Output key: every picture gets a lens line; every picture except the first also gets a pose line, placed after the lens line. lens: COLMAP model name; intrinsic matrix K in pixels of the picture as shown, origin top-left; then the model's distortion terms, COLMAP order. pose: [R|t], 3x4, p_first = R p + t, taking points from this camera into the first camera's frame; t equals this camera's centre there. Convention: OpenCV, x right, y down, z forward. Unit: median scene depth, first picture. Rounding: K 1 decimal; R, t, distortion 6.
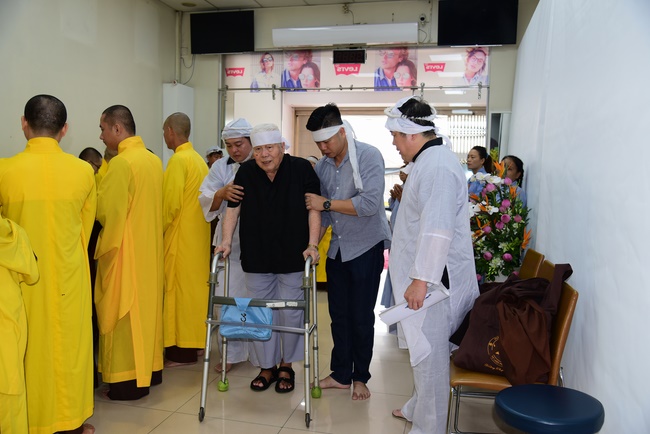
lens RADIAL K [[569.1, 0, 324.3], [0, 569.1, 219.6], [0, 0, 1]] dist [0.007161, 0.001309]
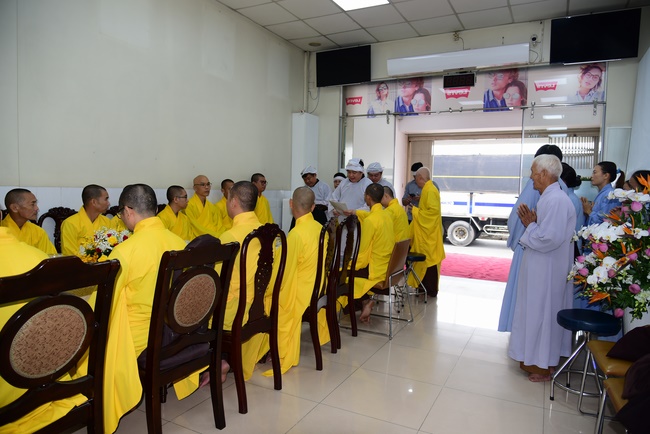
lens RADIAL K [[441.7, 0, 320.5], [0, 441.7, 215.3], [0, 0, 1]] dist [-0.037745, -0.006577]
pose [[0.969511, 0.012857, -0.244712, -0.003748], [-0.018620, 0.999601, -0.021254, -0.011684], [0.244341, 0.025163, 0.969363, 0.144338]]
